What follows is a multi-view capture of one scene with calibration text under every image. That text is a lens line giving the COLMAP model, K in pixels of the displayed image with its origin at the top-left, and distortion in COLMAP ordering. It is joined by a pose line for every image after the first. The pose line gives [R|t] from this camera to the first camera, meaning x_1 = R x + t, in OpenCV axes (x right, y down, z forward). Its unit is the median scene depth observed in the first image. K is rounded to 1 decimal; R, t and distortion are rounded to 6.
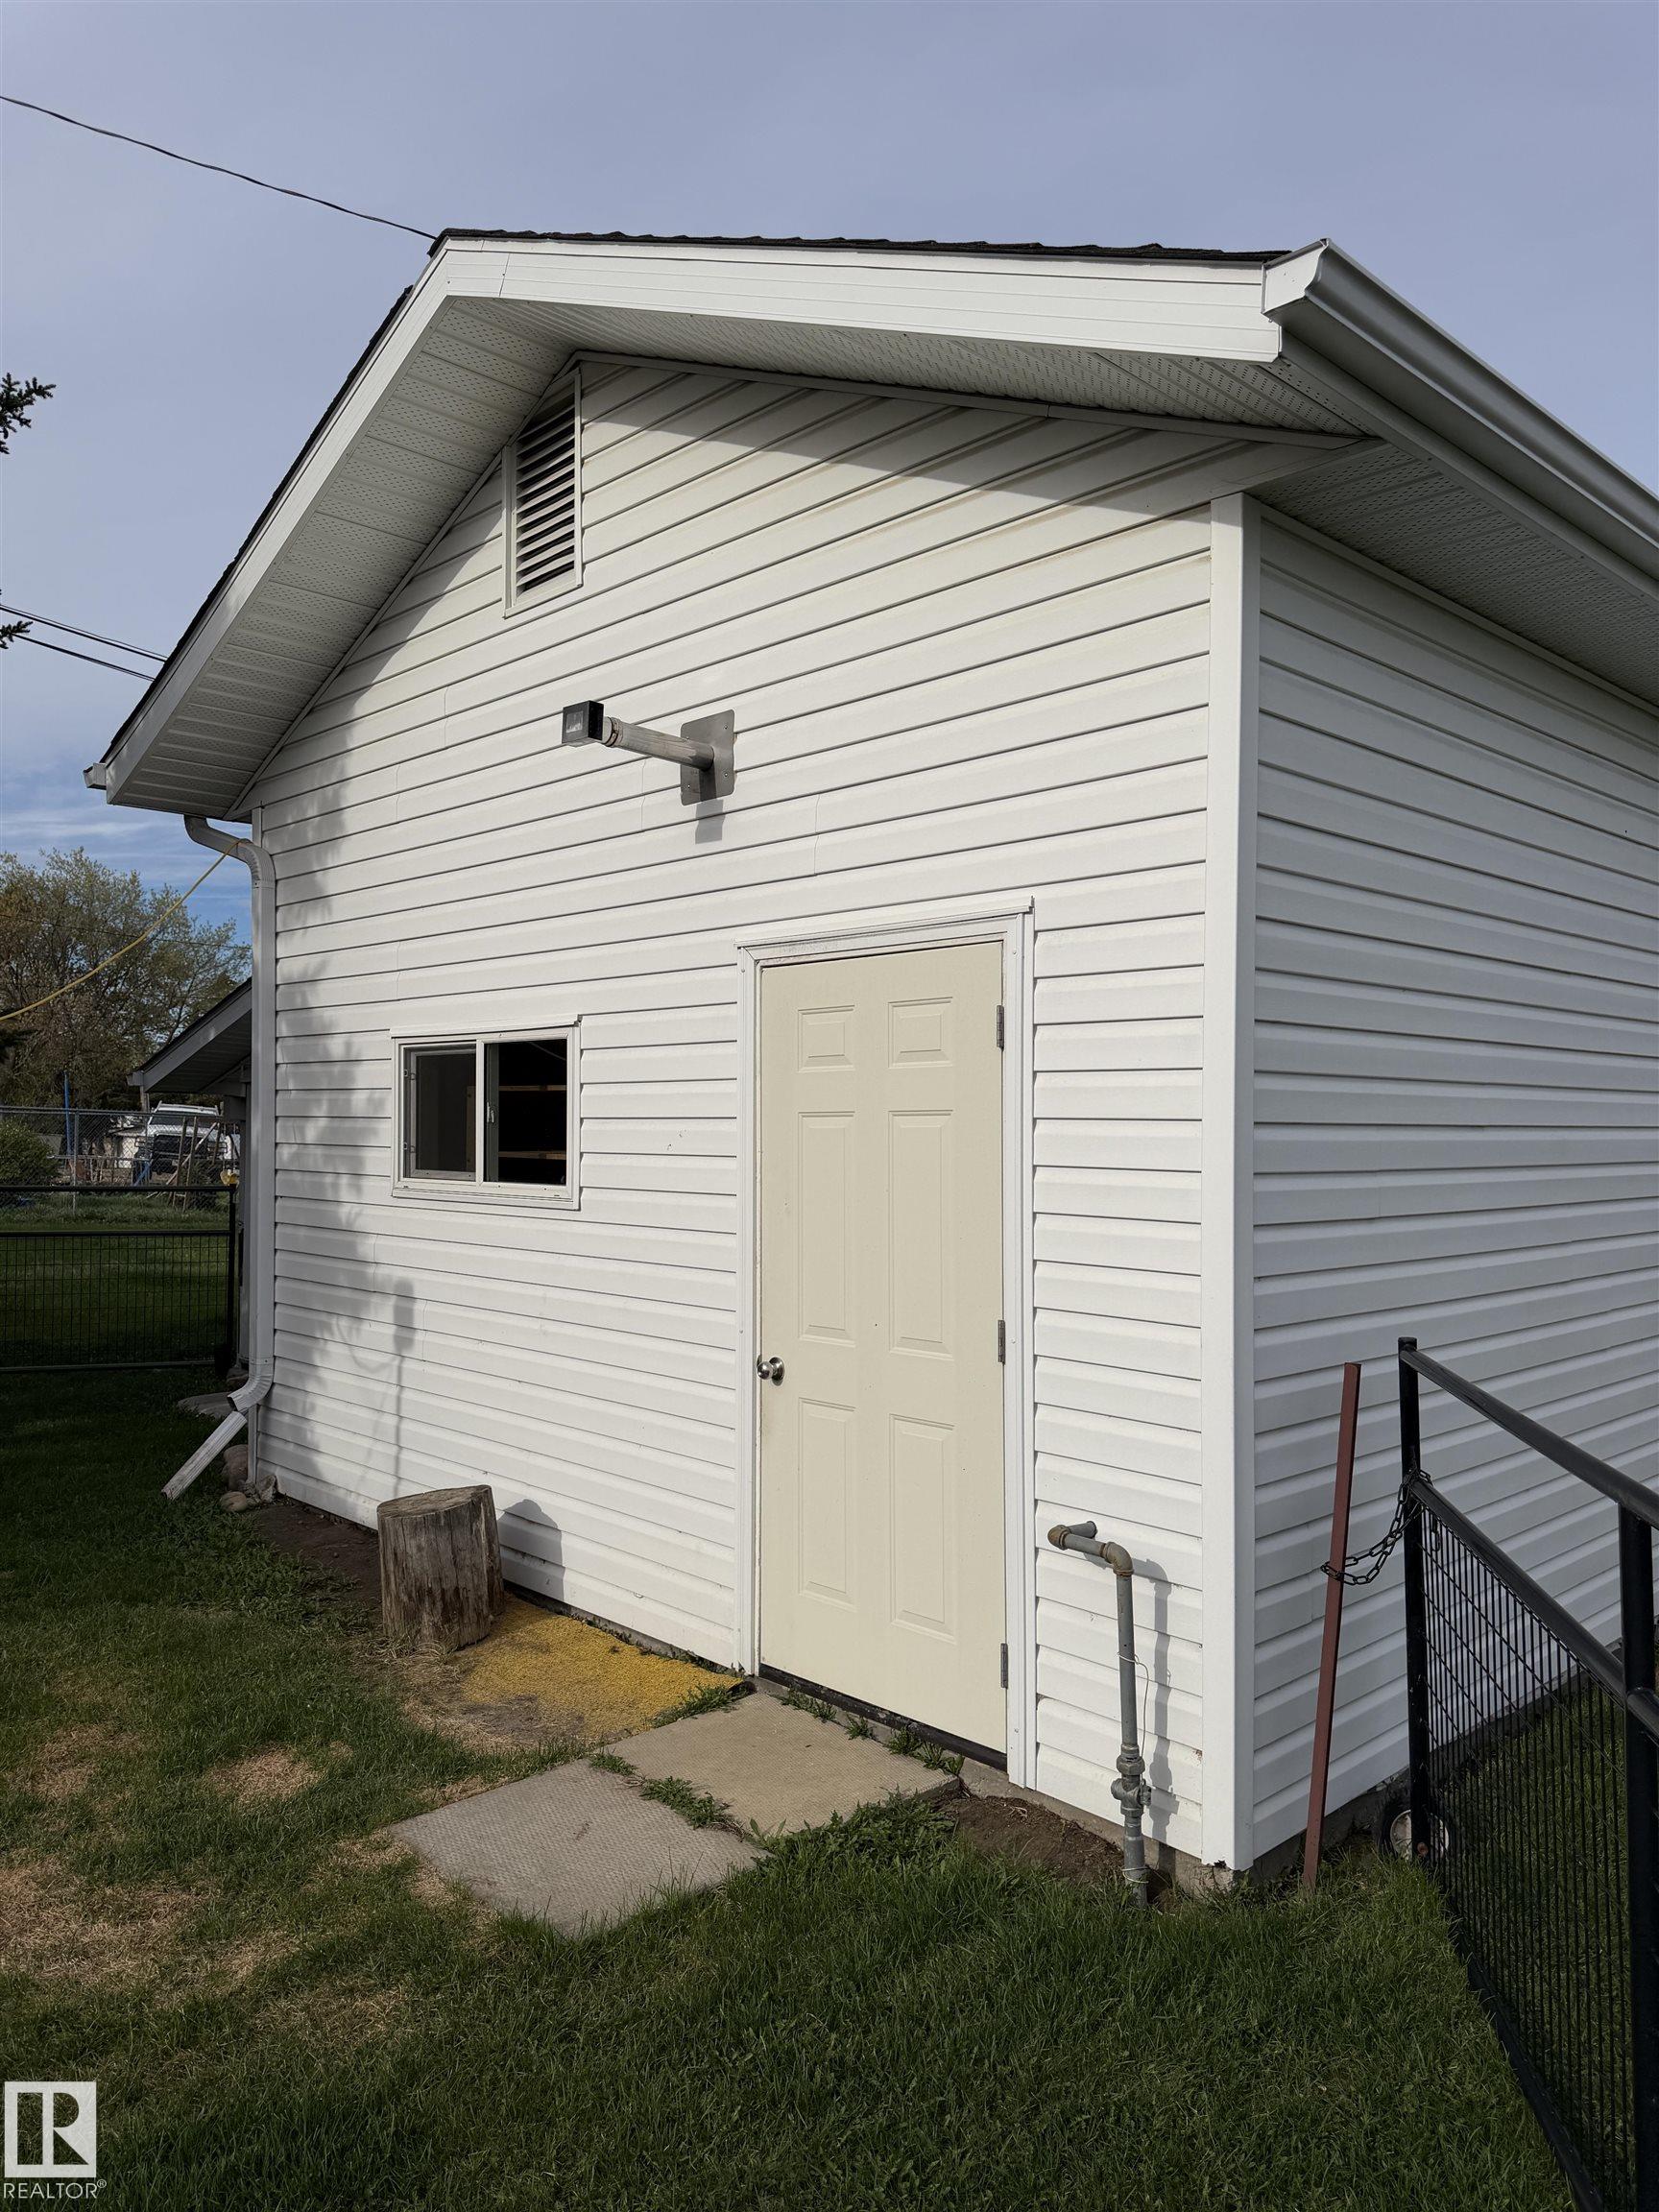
lens RADIAL K [[1557.6, 0, 834.6], [0, 1557.6, 1113.2], [0, 0, 1]] dist [0.053385, -0.055940]
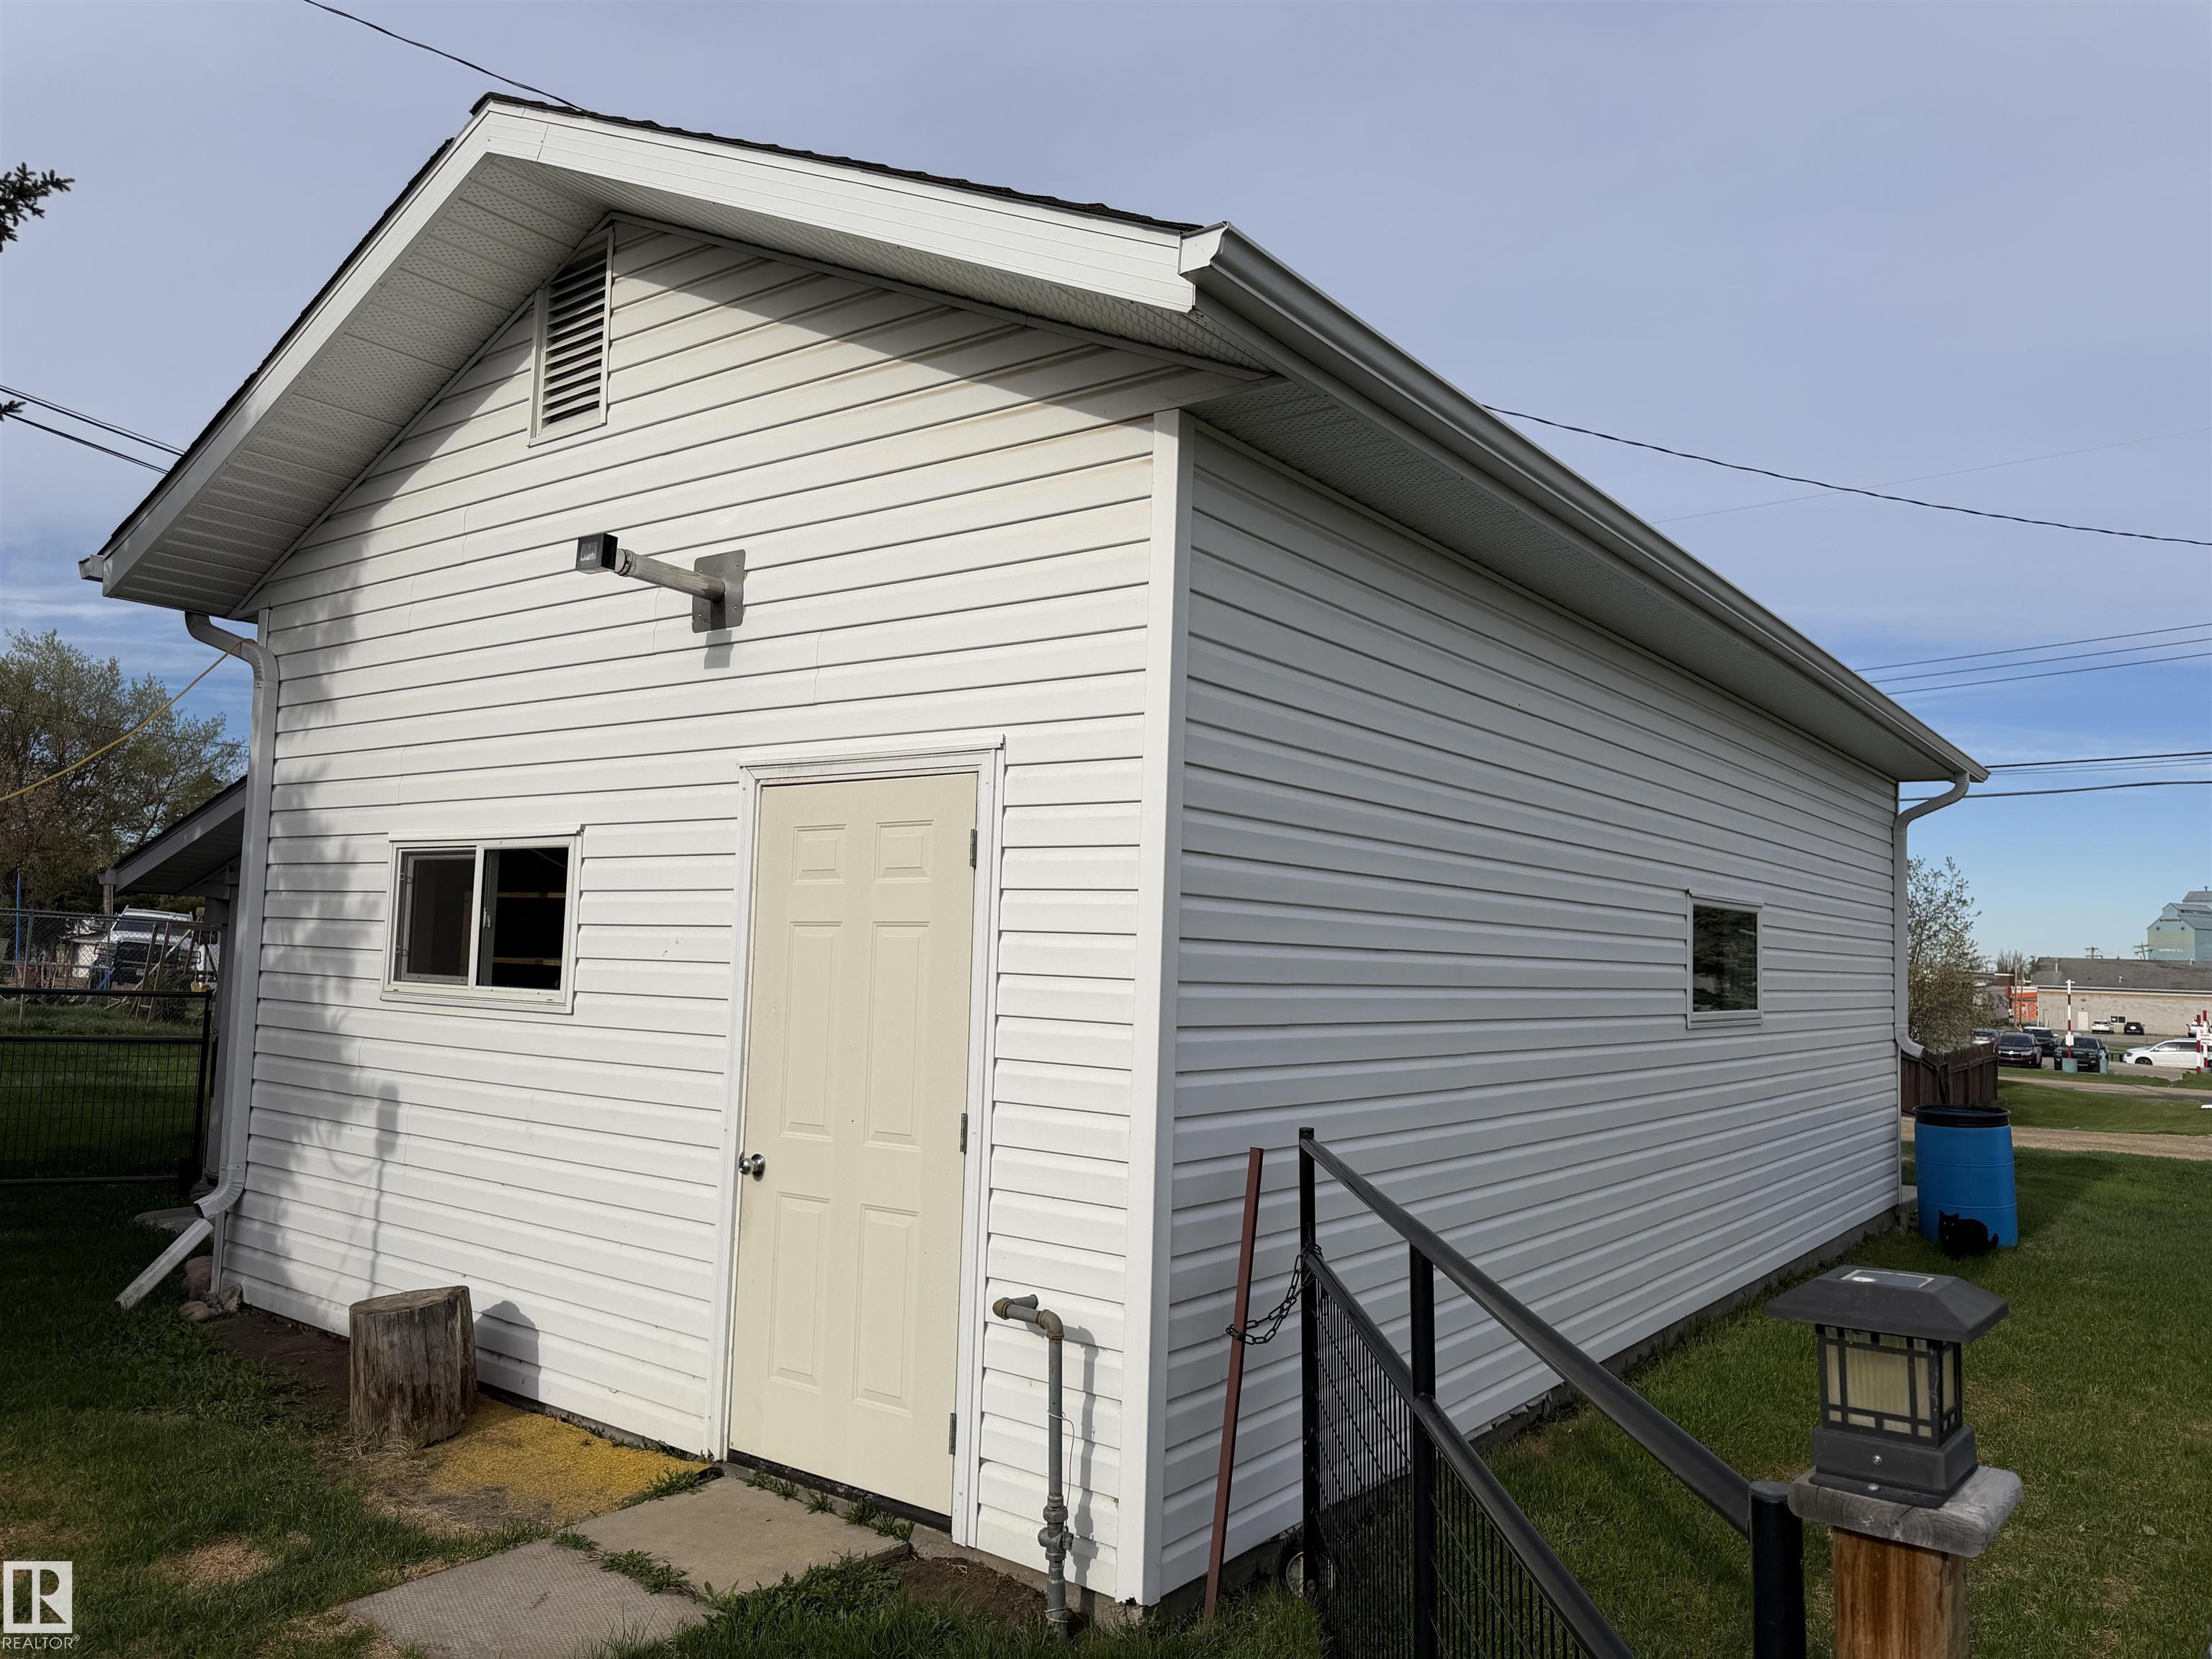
lens RADIAL K [[1557.6, 0, 1104.9], [0, 1557.6, 842.8], [0, 0, 1]] dist [0.053385, -0.055940]
pose [[0.988269, 0.036845, 0.148213, 0.029879], [-0.027343, 0.997468, -0.065646, 0.009365], [-0.150256, 0.060824, 0.986774, -0.098606]]
